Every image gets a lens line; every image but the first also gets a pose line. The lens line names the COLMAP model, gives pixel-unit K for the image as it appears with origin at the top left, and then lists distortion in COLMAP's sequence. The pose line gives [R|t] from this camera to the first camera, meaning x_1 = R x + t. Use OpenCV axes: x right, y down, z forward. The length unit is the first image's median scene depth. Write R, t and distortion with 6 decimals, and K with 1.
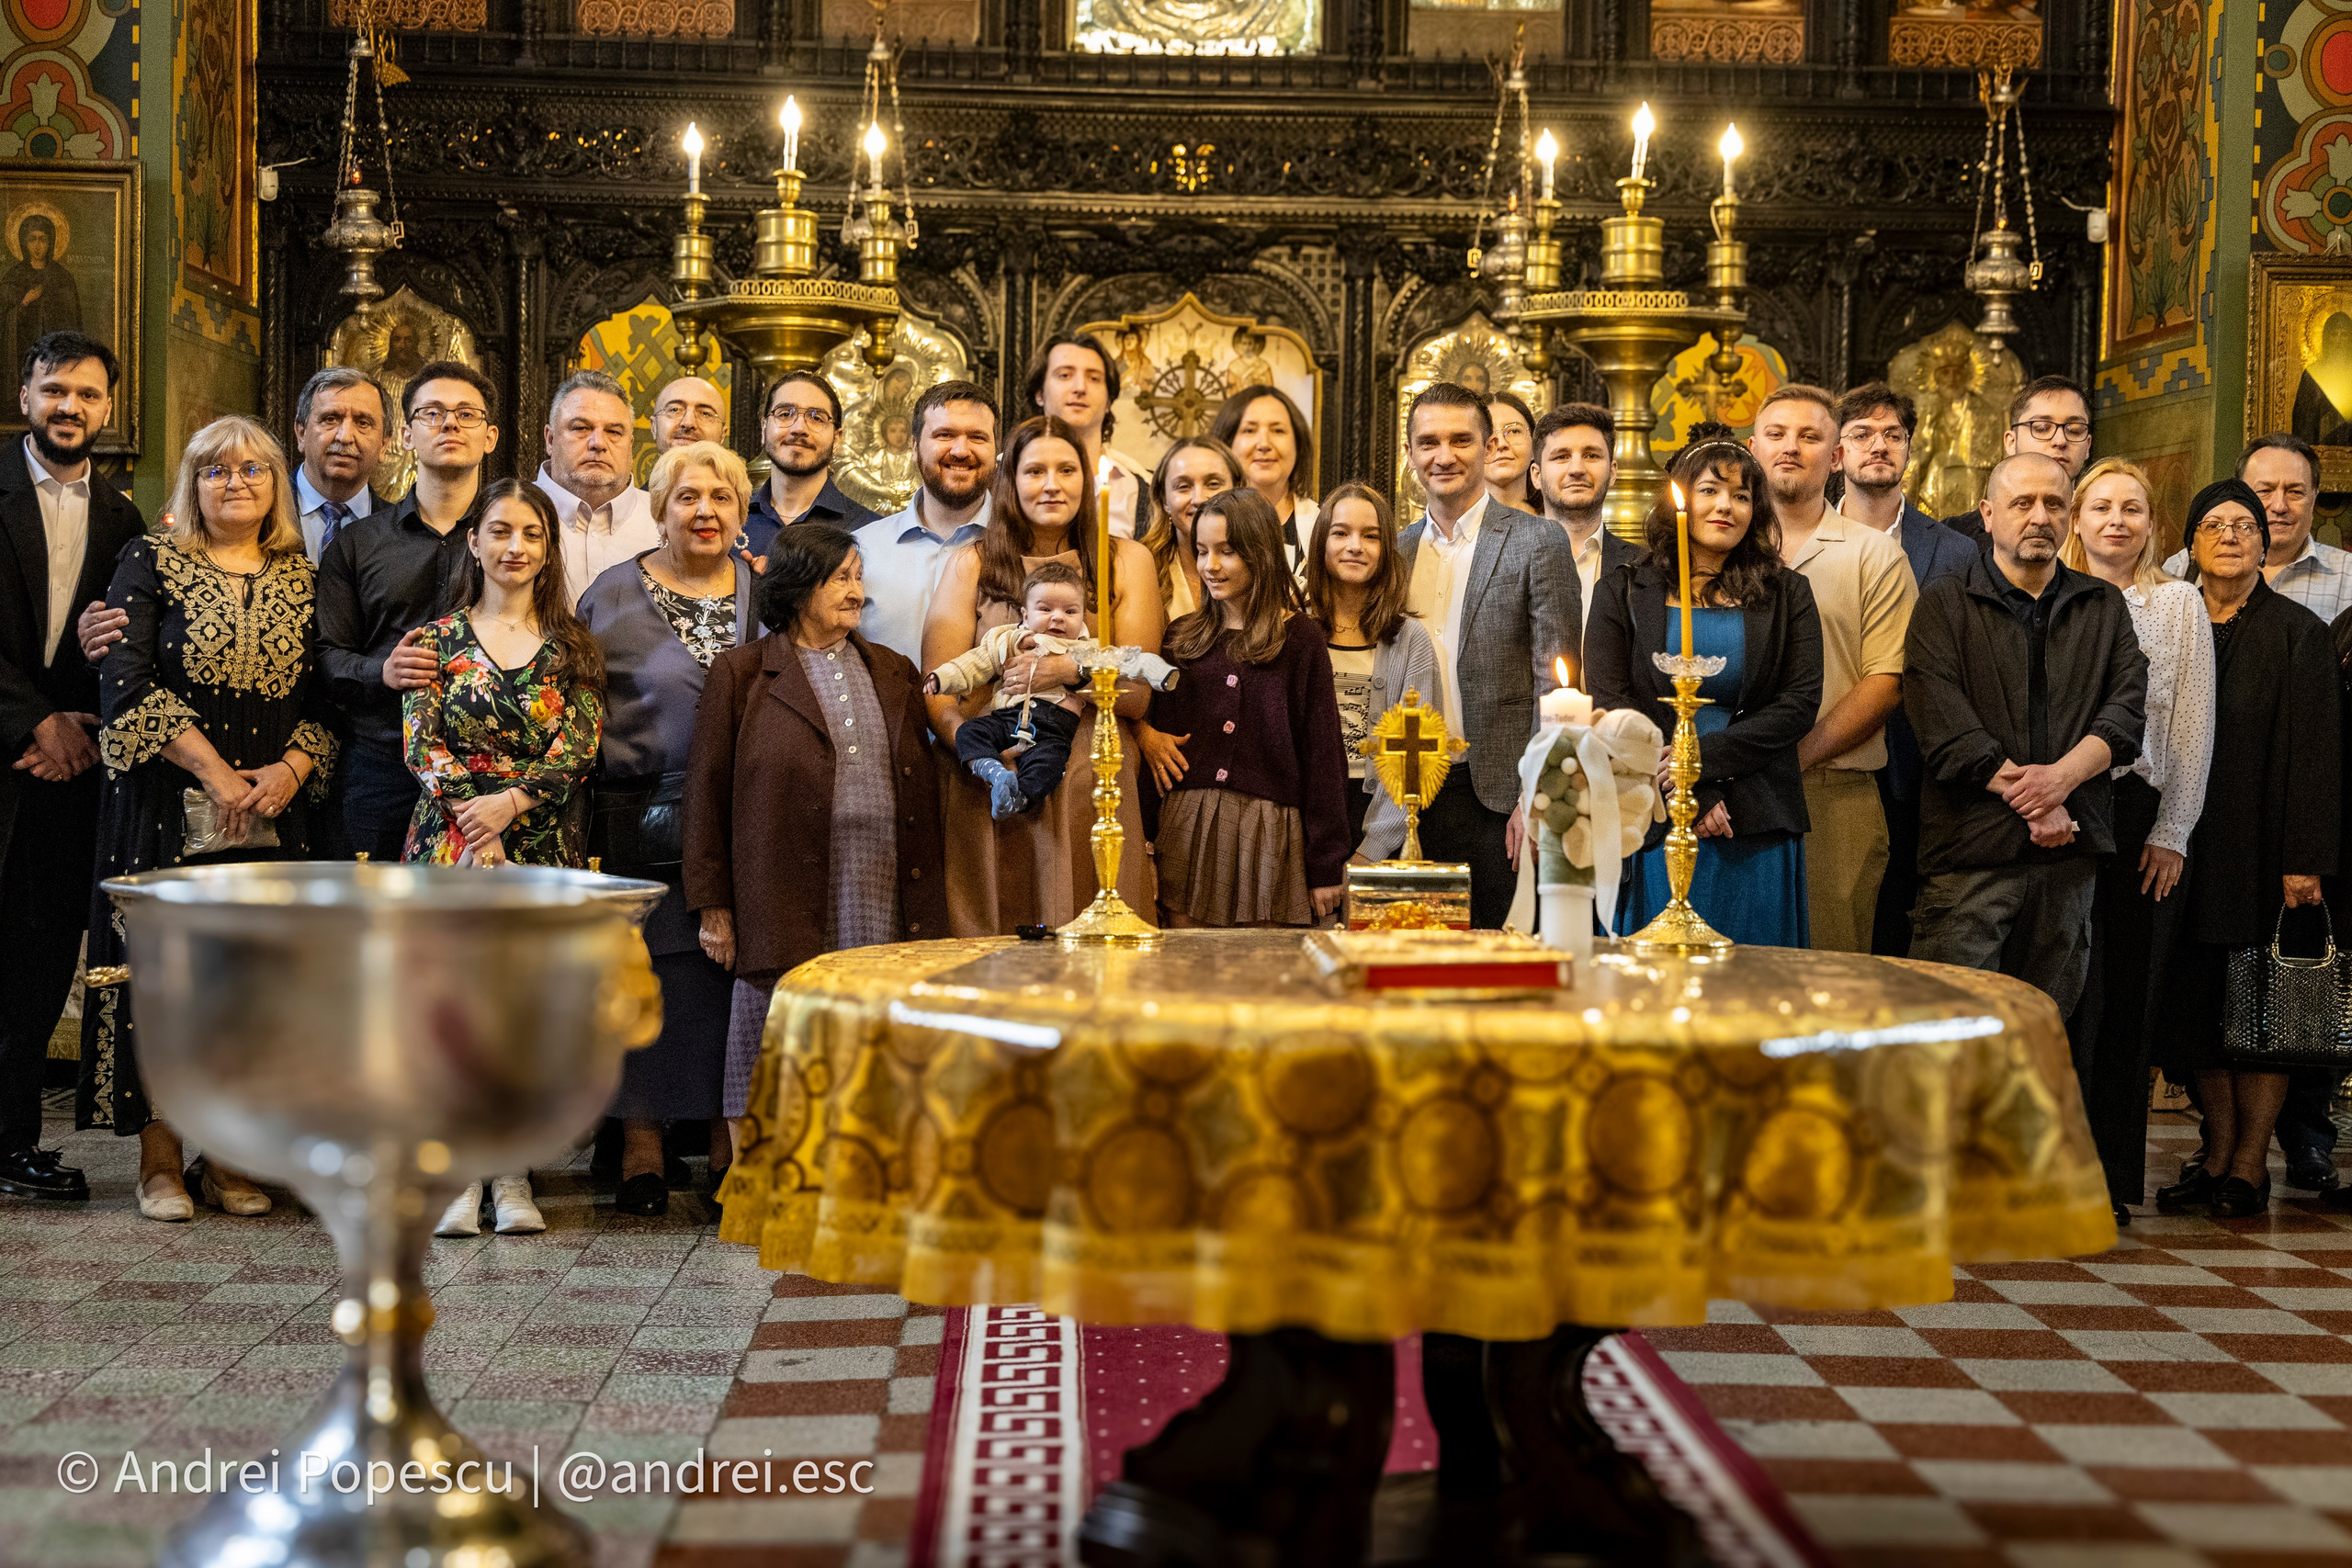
lens RADIAL K [[5421.0, 0, 1176.0], [0, 5421.0, 784.0], [0, 0, 1]] dist [0.555957, -0.354361]
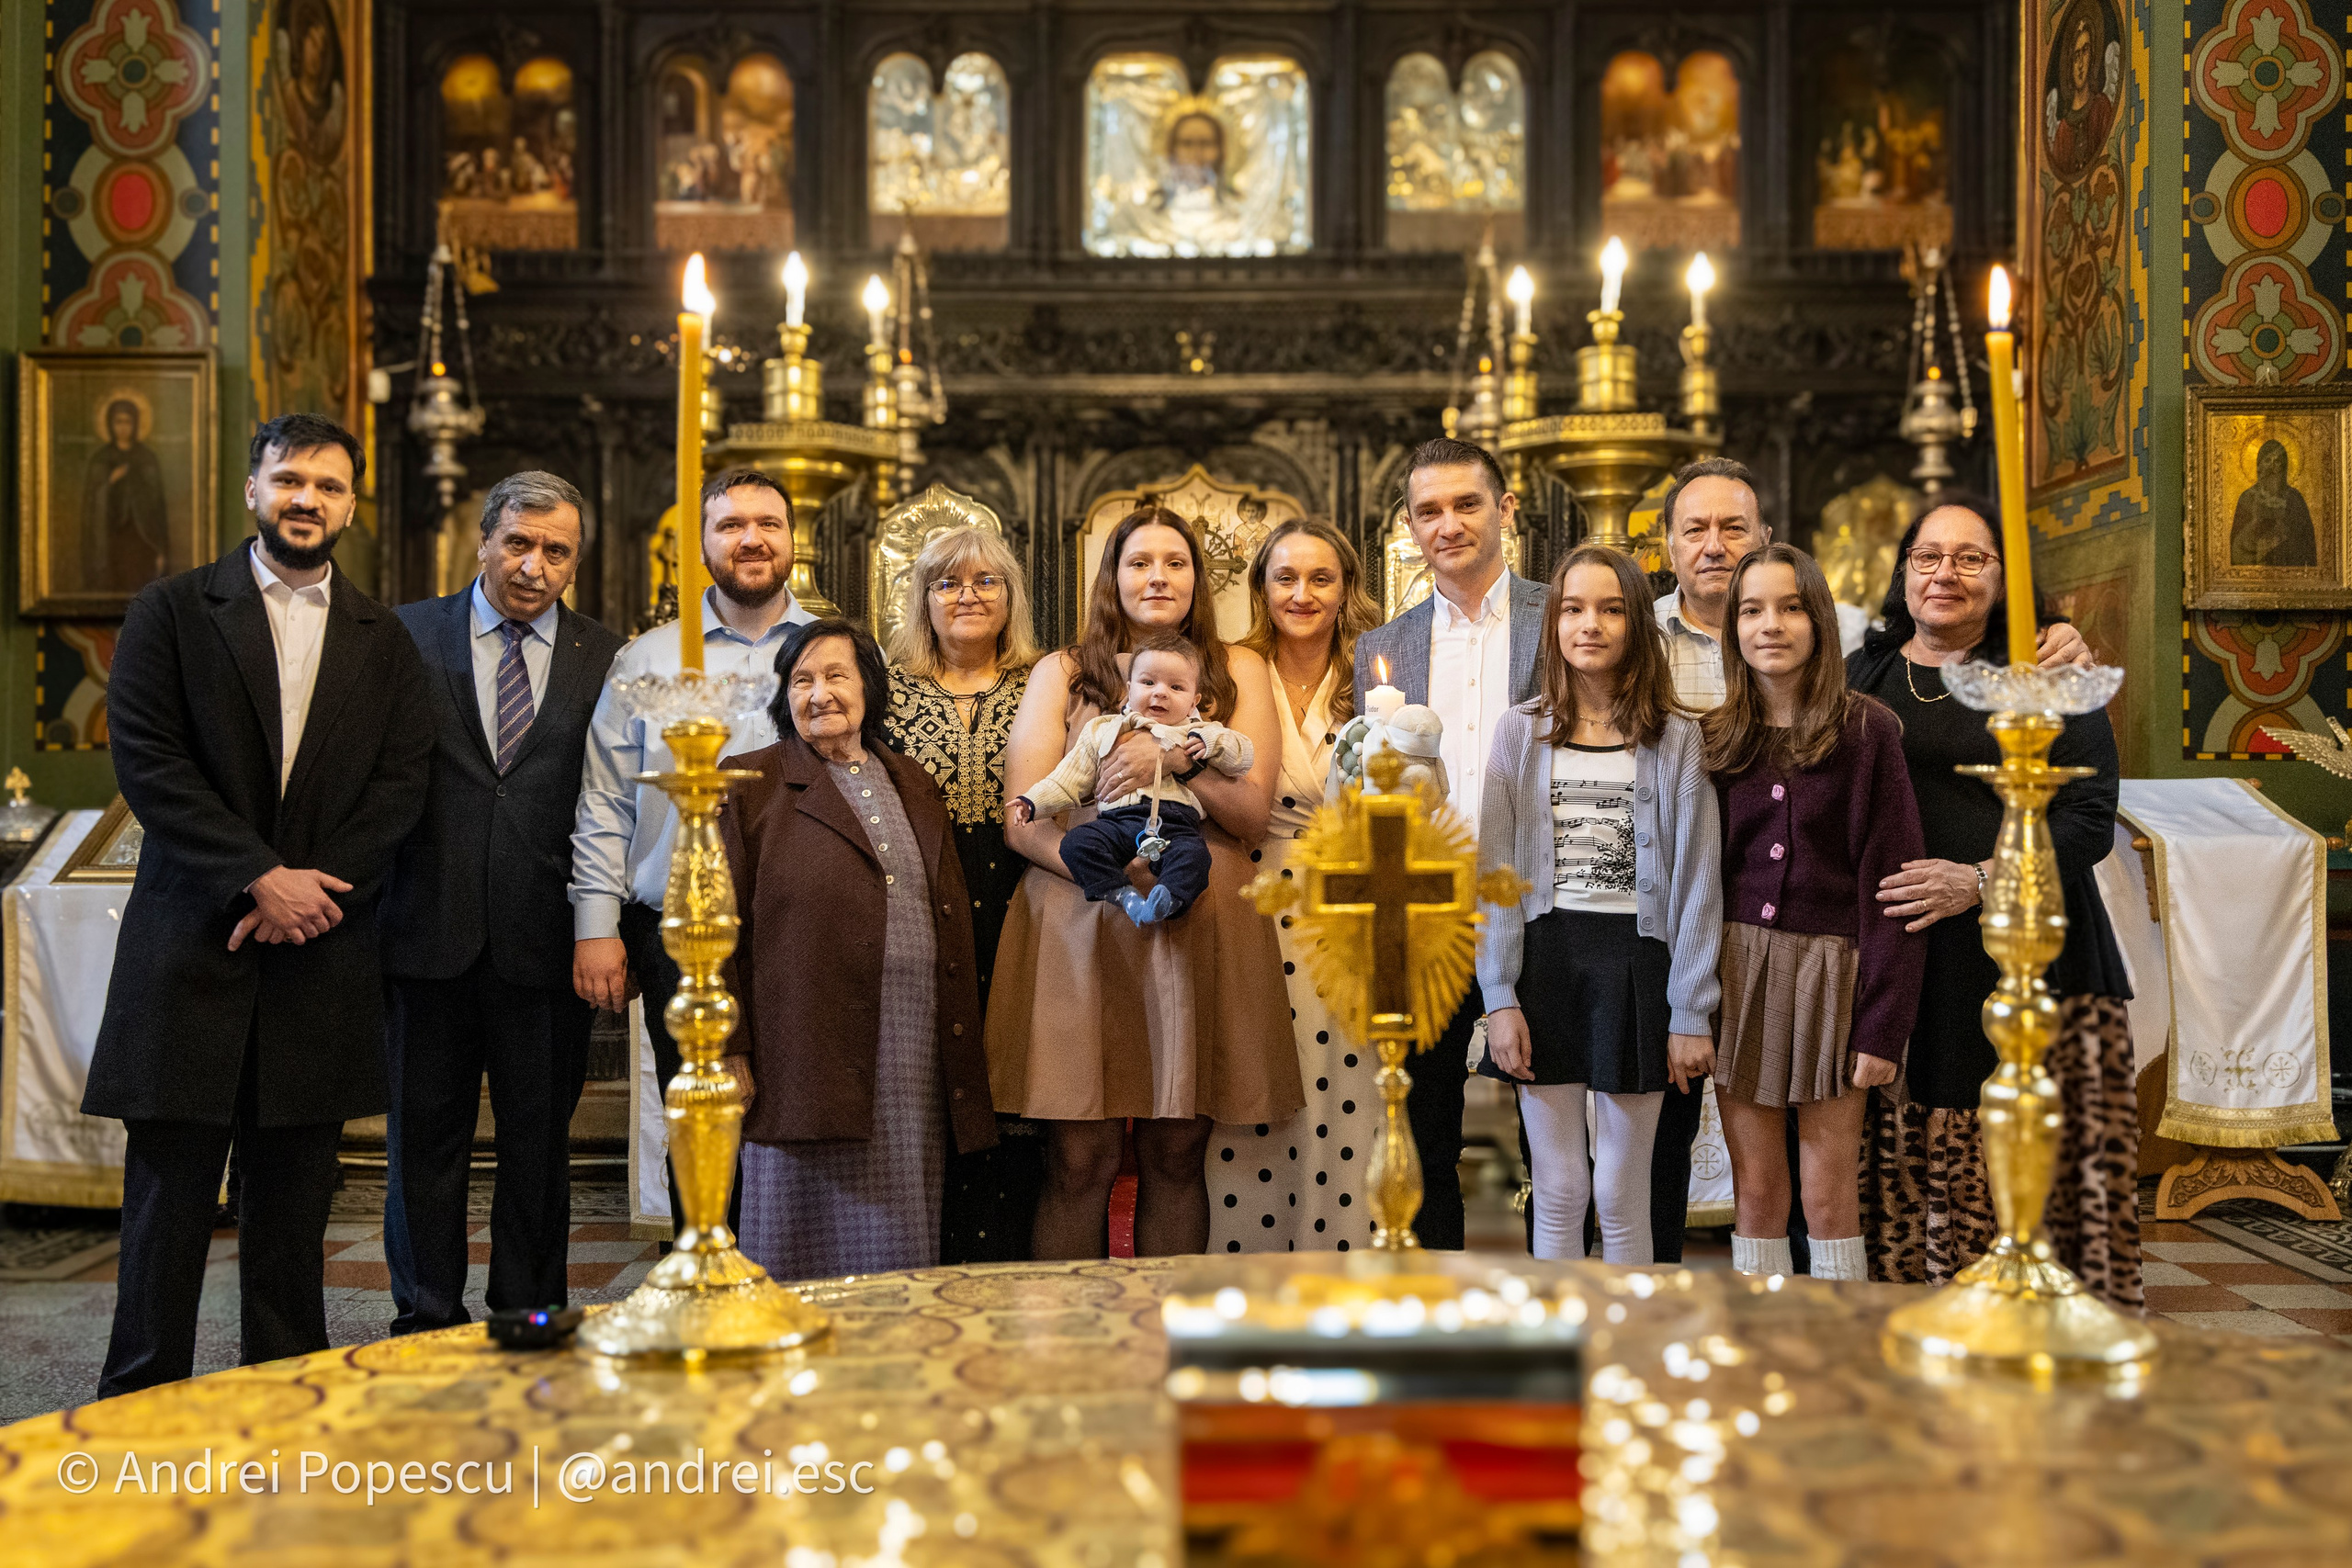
lens RADIAL K [[4322.5, 0, 1176.0], [0, 4322.5, 784.0], [0, 0, 1]] dist [0.252772, 0.130143]
pose [[0.999794, -0.018189, -0.008954, 0.006394], [0.017950, 0.999500, -0.026031, -0.001402], [0.009423, 0.025865, 0.999621, 0.141324]]
